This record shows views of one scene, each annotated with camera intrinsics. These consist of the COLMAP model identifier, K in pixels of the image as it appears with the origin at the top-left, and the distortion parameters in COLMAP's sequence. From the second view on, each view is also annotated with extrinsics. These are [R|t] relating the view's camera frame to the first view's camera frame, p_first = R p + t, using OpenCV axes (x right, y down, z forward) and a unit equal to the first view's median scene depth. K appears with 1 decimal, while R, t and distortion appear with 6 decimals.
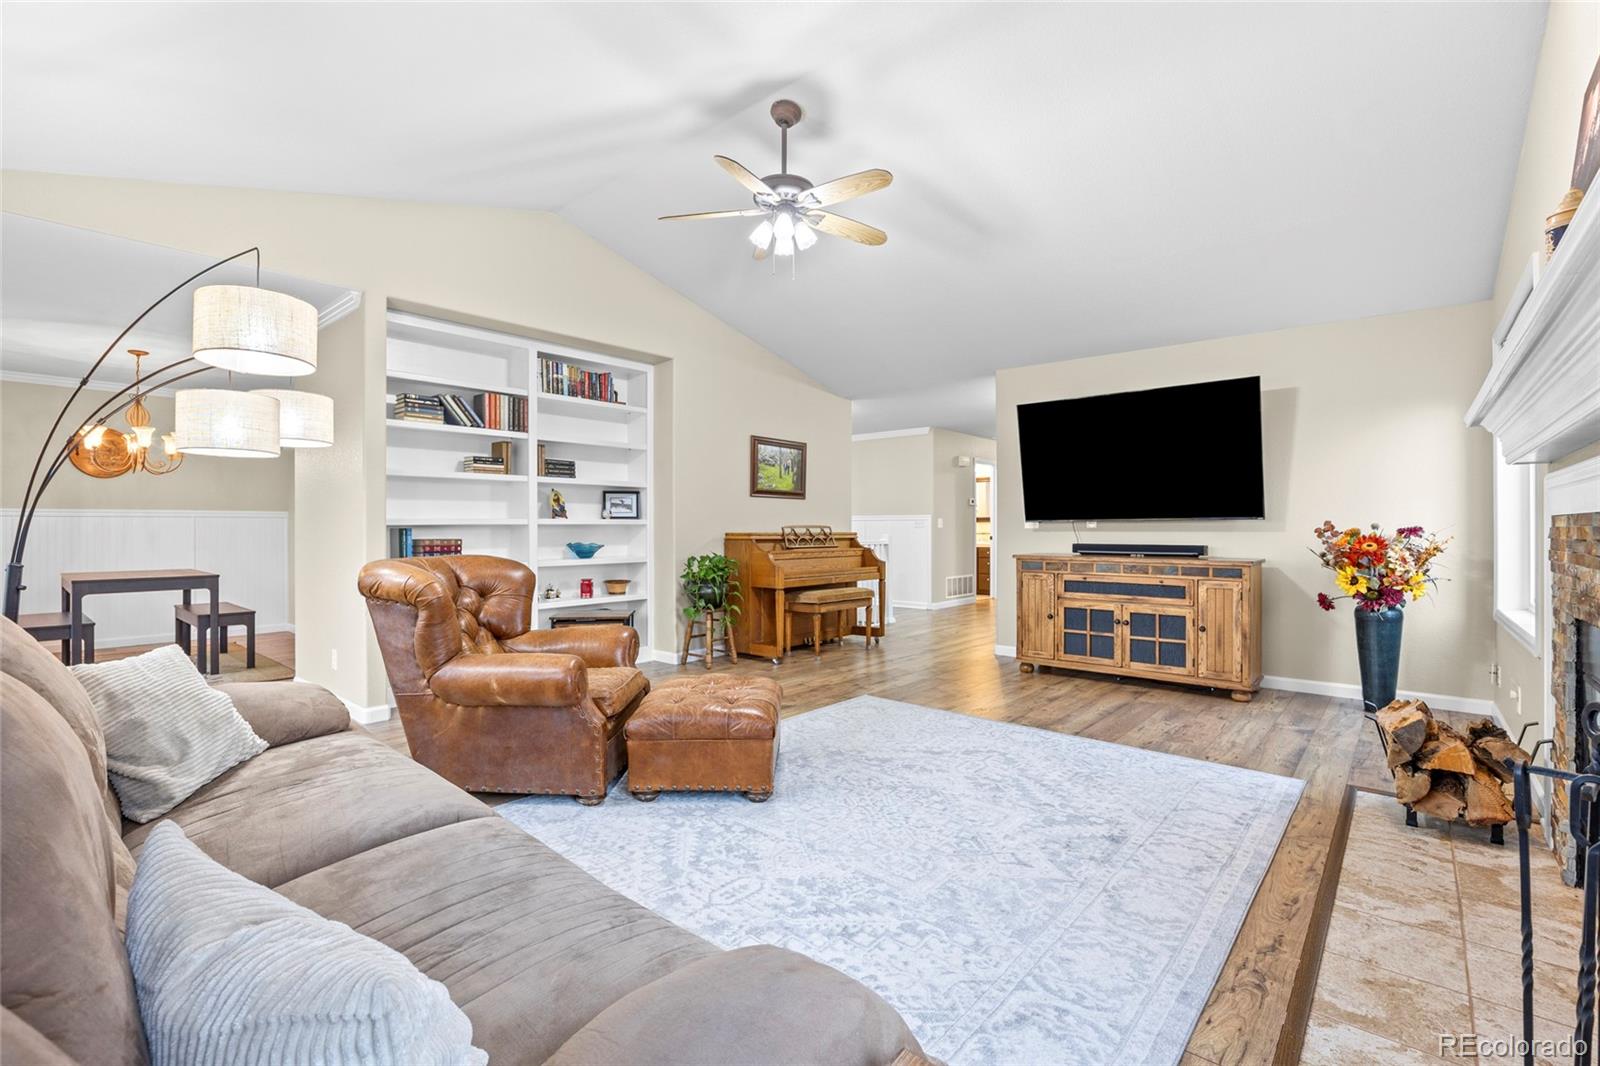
lens RADIAL K [[711.1, 0, 807.9], [0, 711.1, 528.9], [0, 0, 1]] dist [-0.014962, -0.000271]
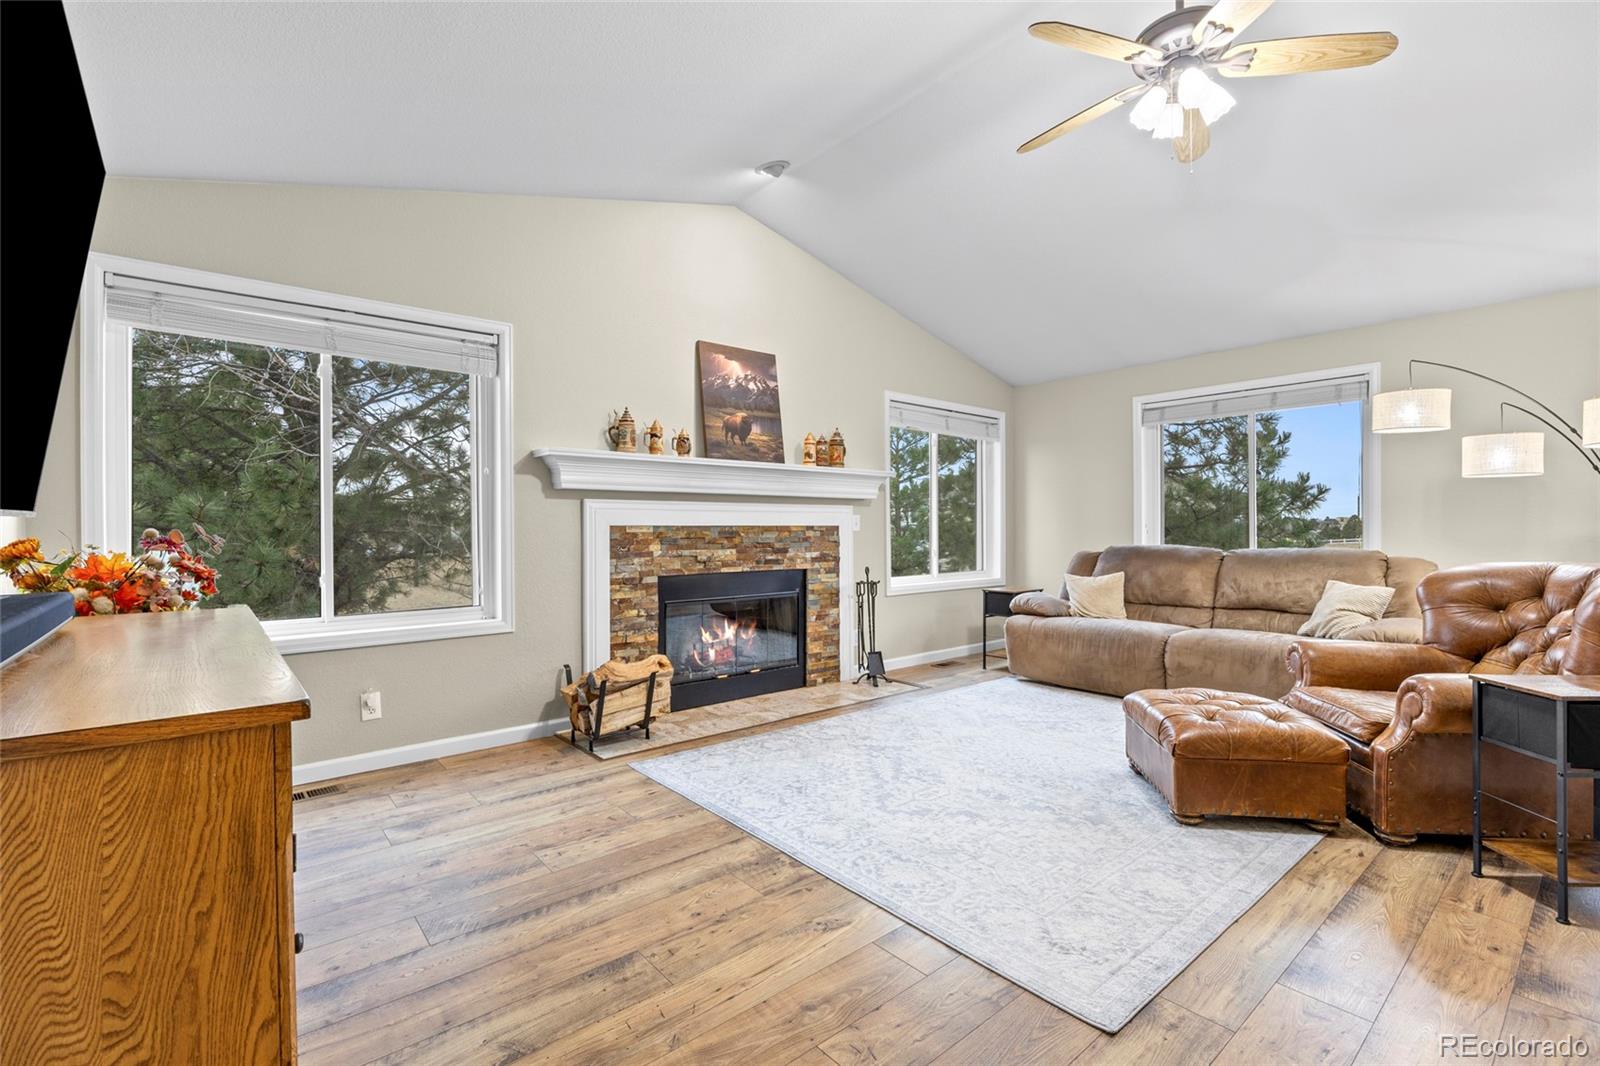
lens RADIAL K [[711.1, 0, 807.9], [0, 711.1, 528.9], [0, 0, 1]] dist [-0.014962, -0.000271]
pose [[-0.987435, 0.006882, 0.157873, 0.250340], [0.006407, 0.999973, -0.003517, -0.002264], [-0.157893, -0.002461, -0.987453, 2.001495]]
